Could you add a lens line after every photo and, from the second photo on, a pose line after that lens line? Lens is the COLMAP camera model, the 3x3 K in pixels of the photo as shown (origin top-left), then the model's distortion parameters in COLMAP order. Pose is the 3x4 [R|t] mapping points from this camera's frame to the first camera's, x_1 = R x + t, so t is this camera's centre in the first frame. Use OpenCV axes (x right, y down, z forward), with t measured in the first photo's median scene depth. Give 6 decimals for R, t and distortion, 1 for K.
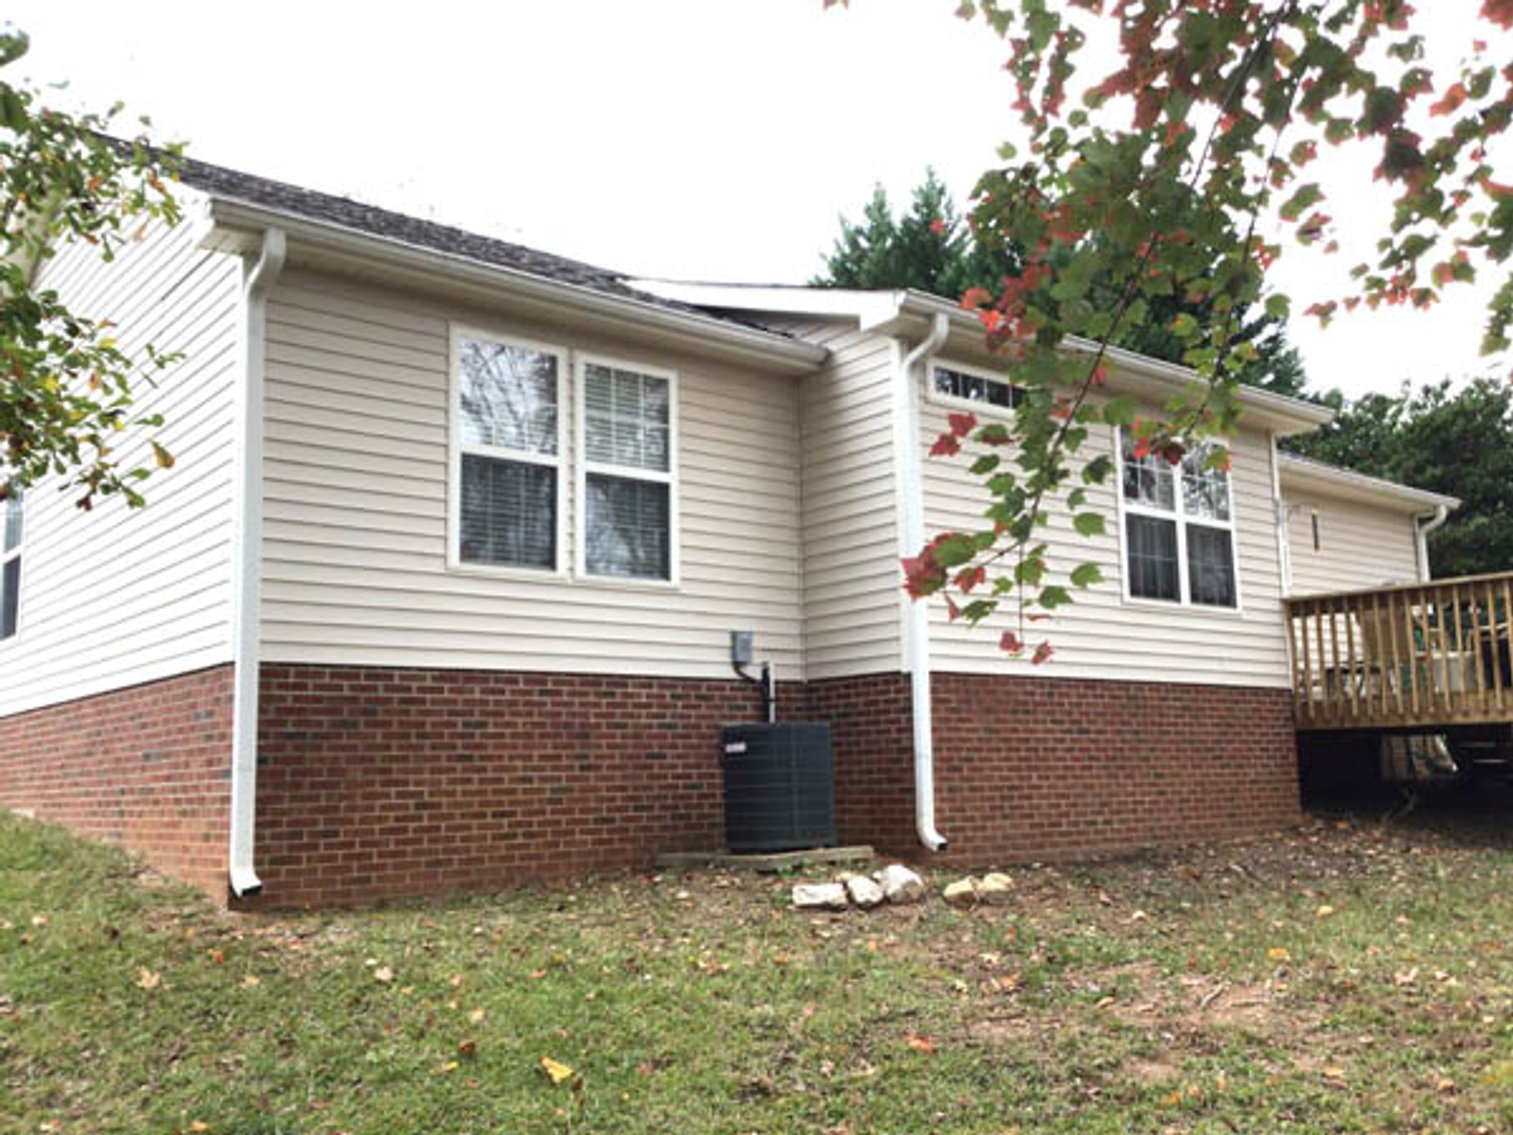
lens RADIAL K [[1365.2, 0, 766.5], [0, 1365.2, 586.8], [0, 0, 1]] dist [0.111302, -0.254113]
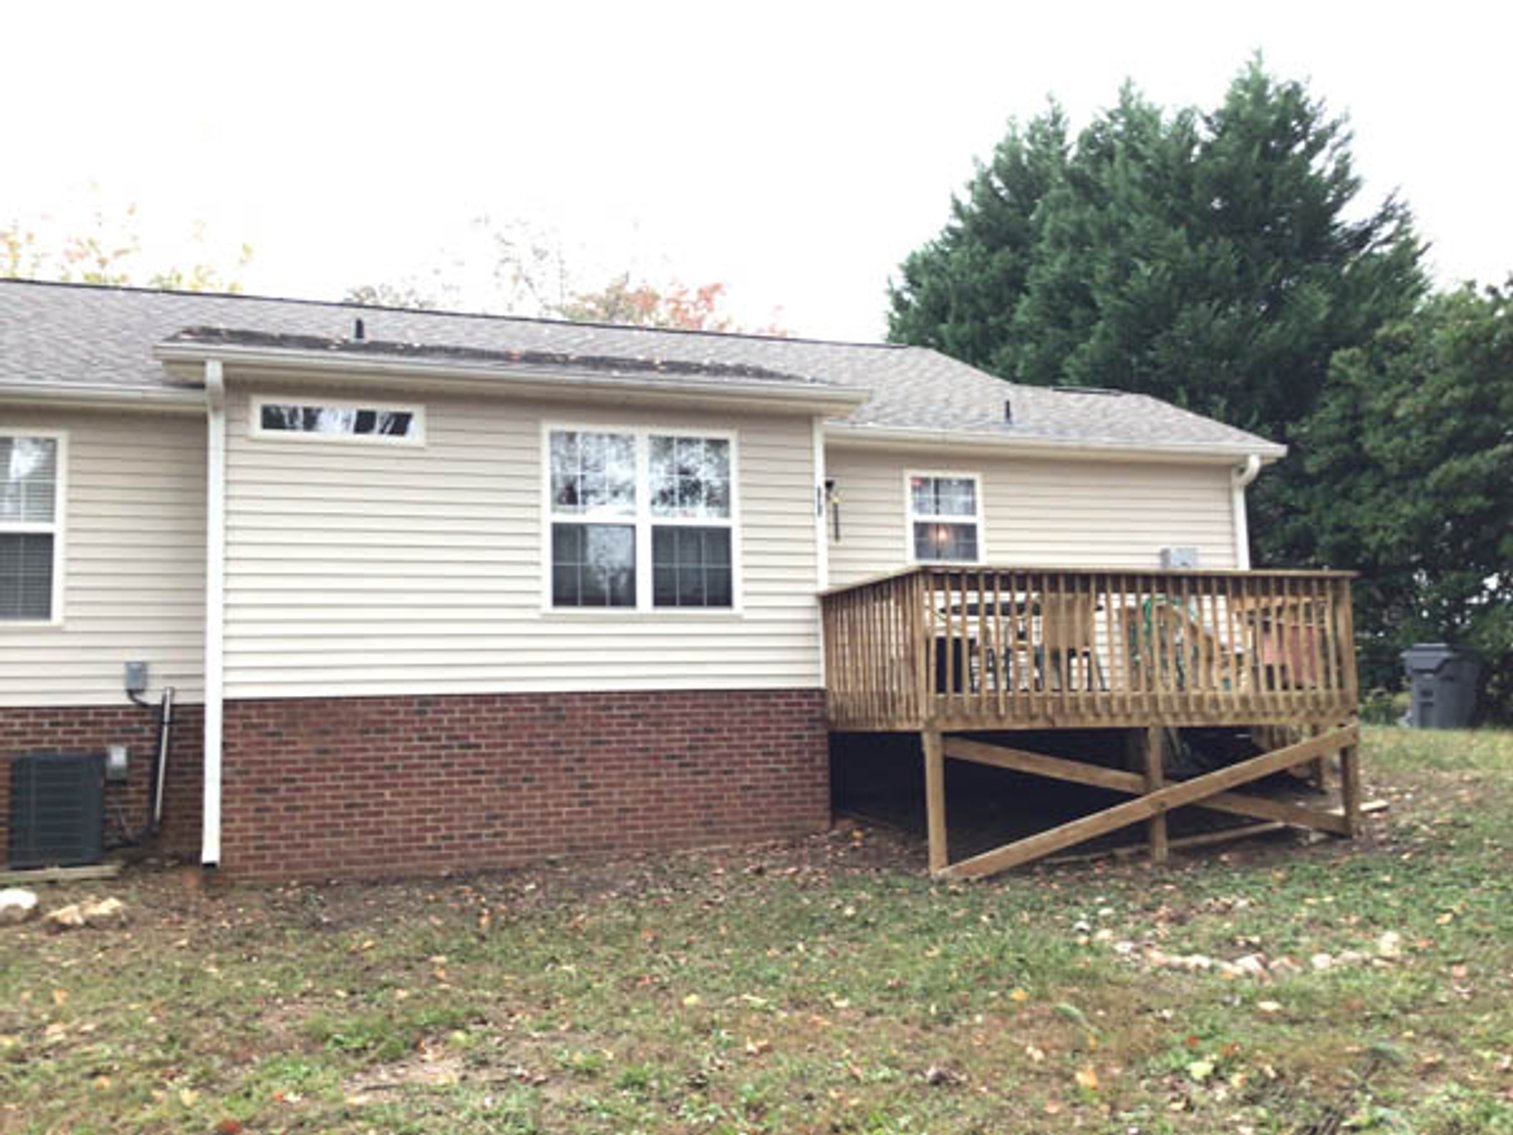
lens RADIAL K [[1358.6, 0, 766.4], [0, 1358.6, 592.1], [0, 0, 1]] dist [0.109673, -0.238641]
pose [[0.935709, -0.039617, -0.350541, 0.837774], [0.055415, 0.997845, 0.035146, -0.033337], [0.348393, -0.052312, 0.935888, 0.145749]]
